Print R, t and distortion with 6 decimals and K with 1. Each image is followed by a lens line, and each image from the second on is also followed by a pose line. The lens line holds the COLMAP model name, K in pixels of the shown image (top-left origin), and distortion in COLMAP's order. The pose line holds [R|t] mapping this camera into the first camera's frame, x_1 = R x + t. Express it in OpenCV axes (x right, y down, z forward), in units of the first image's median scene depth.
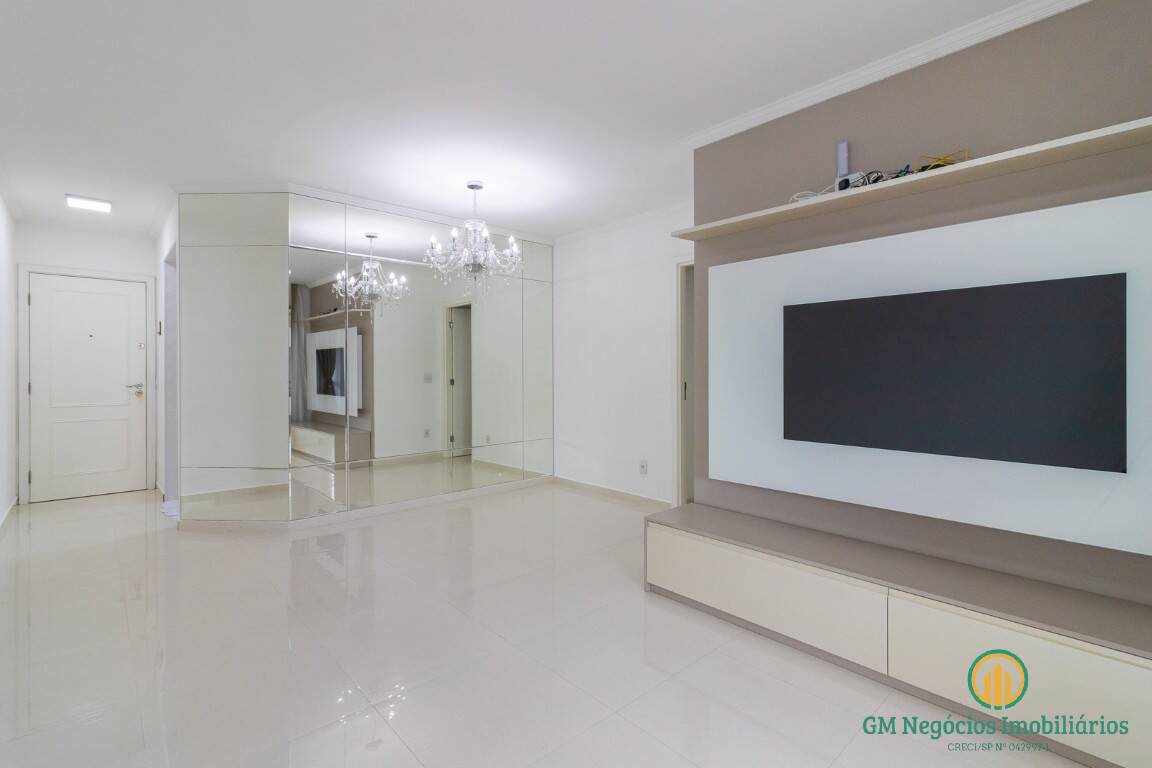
lens RADIAL K [[526.7, 0, 571.5], [0, 526.7, 375.5], [0, 0, 1]] dist [0.005377, 0.001115]
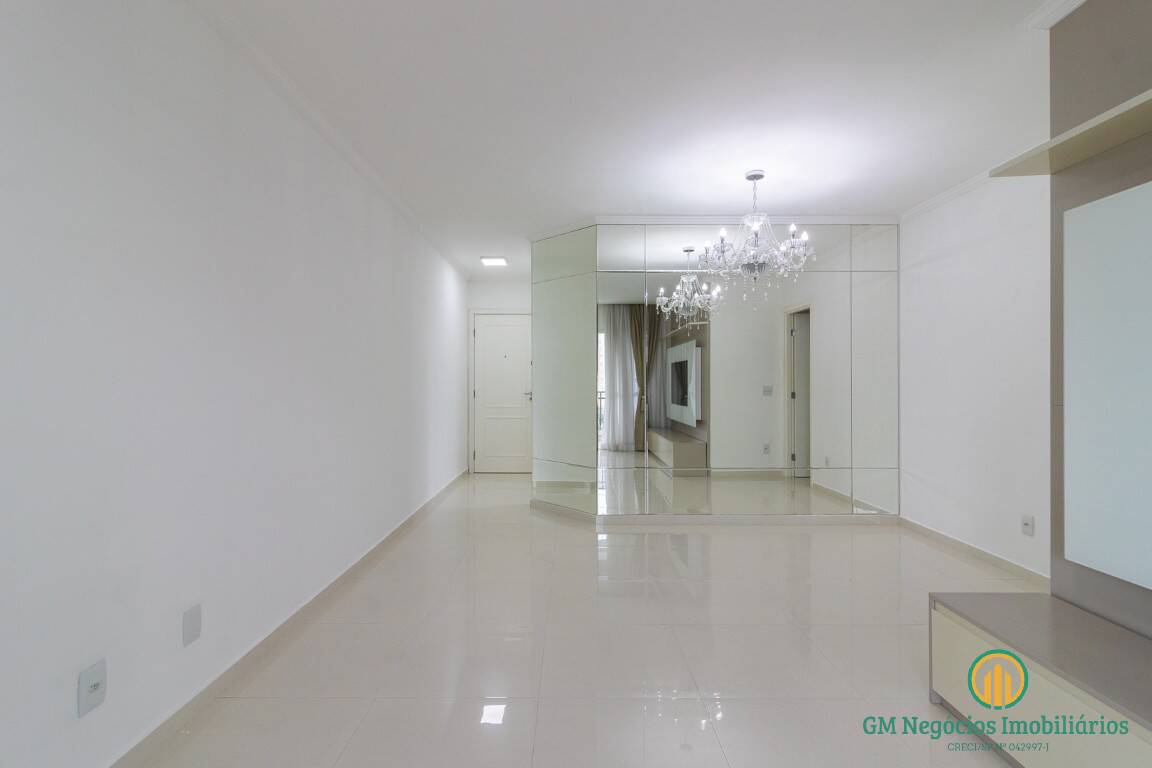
lens RADIAL K [[526.7, 0, 575.1], [0, 526.7, 385.8], [0, 0, 1]] dist [0.005377, 0.001115]
pose [[0.748840, 0.006349, -0.662721, 0.126096], [-0.008328, 0.999965, 0.000170, -0.000442], [0.662699, 0.005392, 0.748866, 0.086746]]
